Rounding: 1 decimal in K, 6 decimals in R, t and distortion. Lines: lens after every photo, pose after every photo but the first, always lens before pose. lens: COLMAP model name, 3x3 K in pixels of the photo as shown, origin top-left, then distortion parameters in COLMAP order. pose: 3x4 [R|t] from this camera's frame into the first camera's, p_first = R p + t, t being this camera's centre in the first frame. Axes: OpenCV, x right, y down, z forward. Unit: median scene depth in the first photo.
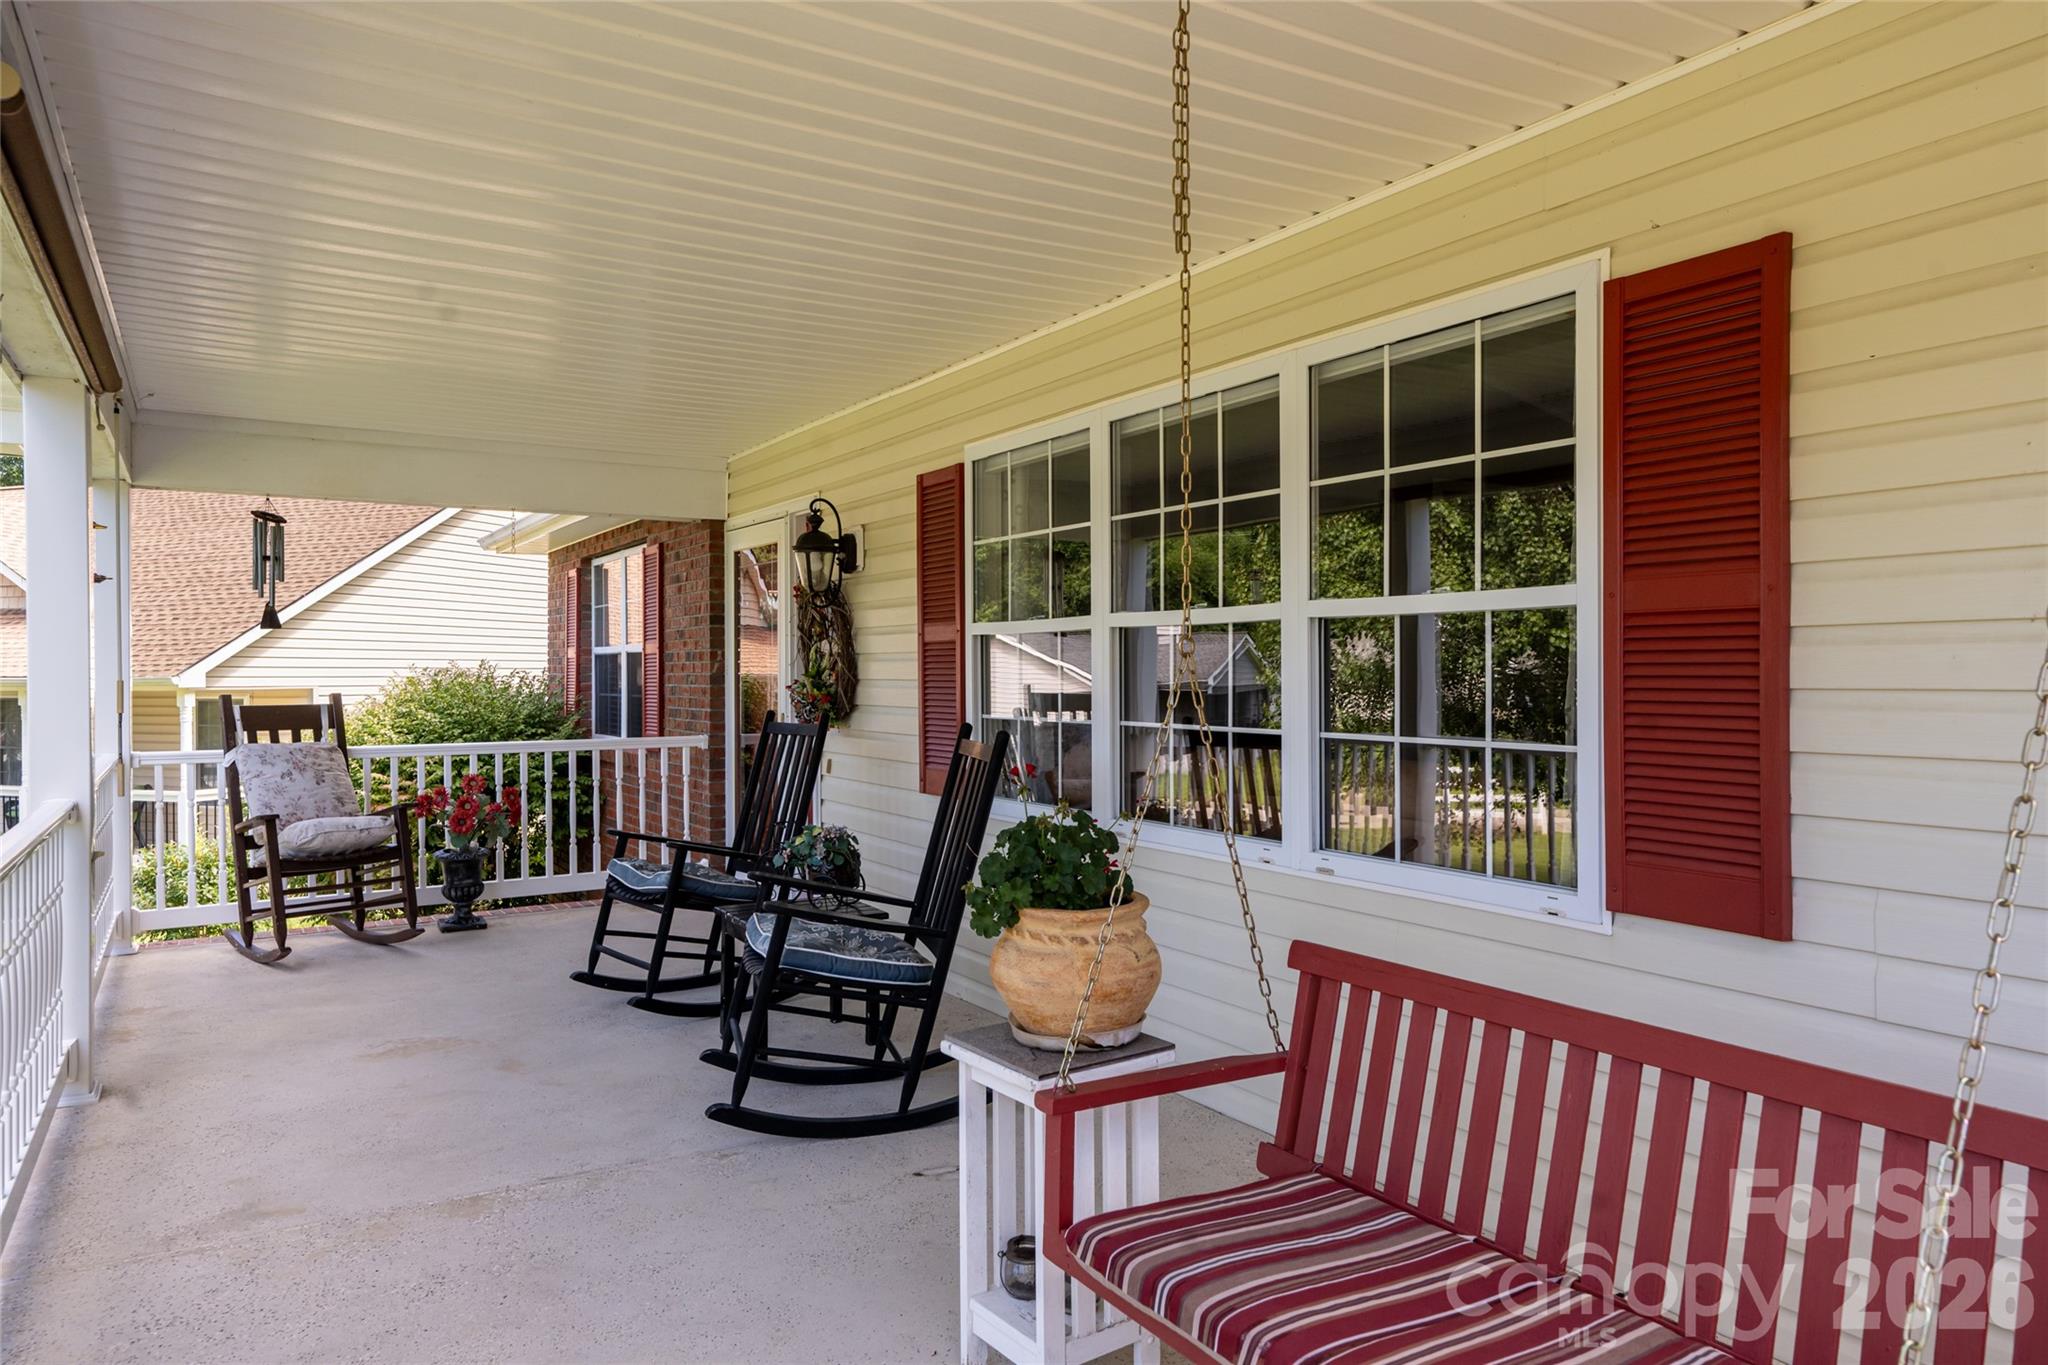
lens RADIAL K [[1386.3, 0, 1024.0], [0, 1386.3, 682.5], [0, 0, 1]] dist [0.026480, -0.002164]
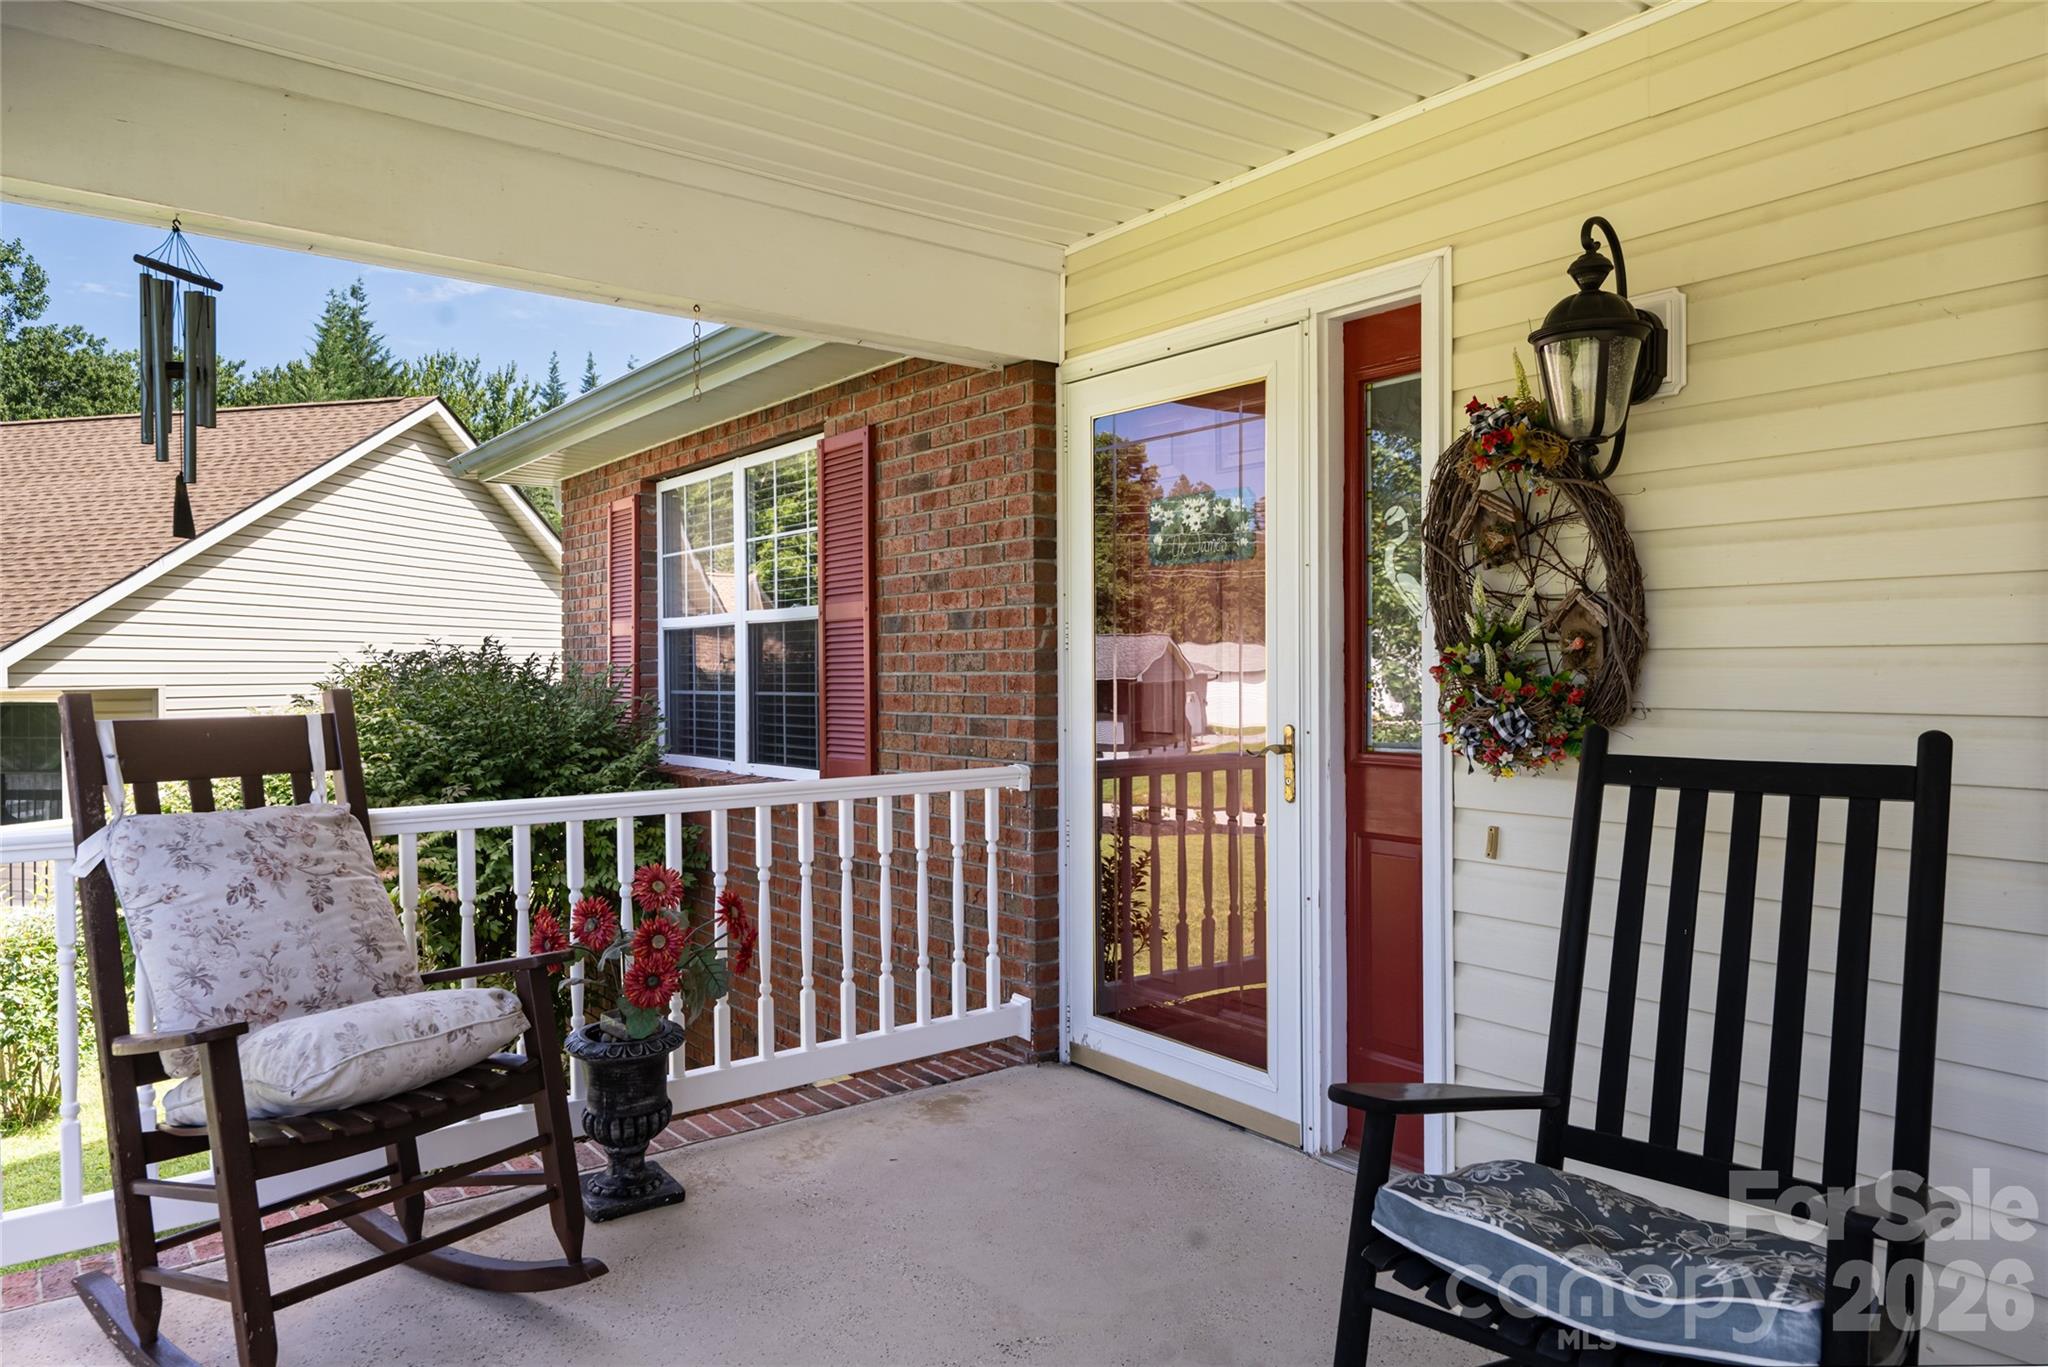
lens RADIAL K [[1317.2, 0, 1023.4], [0, 1317.2, 689.9], [0, 0, 1]] dist [-0.004785, 0.002461]
pose [[0.991498, -0.006501, 0.129962, -0.335717], [0.005654, 0.999960, 0.006879, 0.006212], [-0.130002, -0.006086, 0.991495, 0.565307]]
